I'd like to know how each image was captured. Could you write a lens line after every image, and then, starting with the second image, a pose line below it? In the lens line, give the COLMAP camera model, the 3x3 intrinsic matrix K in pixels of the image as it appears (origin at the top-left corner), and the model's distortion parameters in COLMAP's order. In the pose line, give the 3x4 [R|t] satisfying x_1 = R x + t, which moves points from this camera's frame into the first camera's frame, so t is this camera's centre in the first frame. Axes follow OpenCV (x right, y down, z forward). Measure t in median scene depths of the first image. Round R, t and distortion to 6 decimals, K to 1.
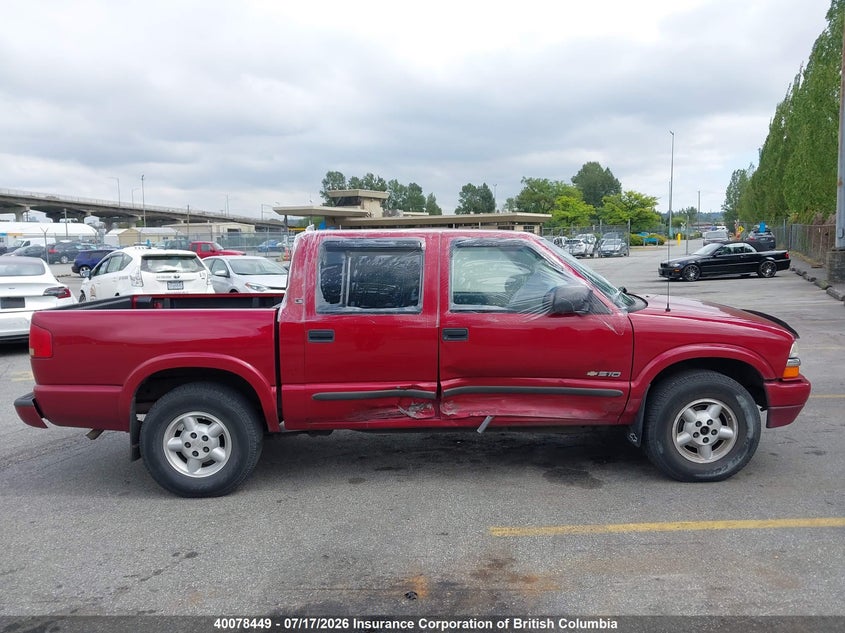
lens RADIAL K [[676.5, 0, 422.5], [0, 676.5, 316.5], [0, 0, 1]] dist [0.168719, -0.366372]
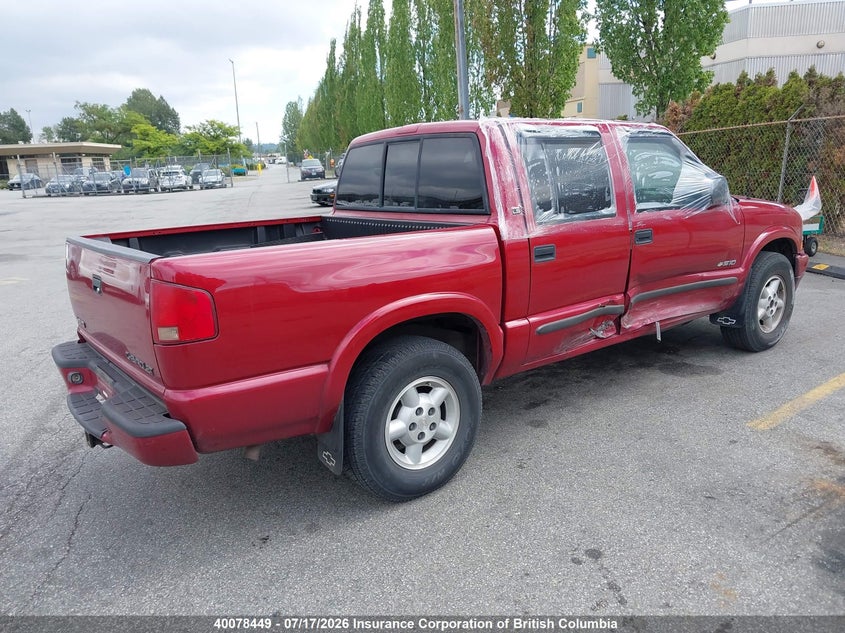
lens RADIAL K [[674.8, 0, 418.4], [0, 674.8, 320.6], [0, 0, 1]] dist [0.046357, -0.074724]
pose [[0.800880, -0.155219, 0.578358, -0.654142], [0.096009, 0.986611, 0.131836, -0.010011], [-0.591078, -0.050057, 0.805059, 0.404036]]
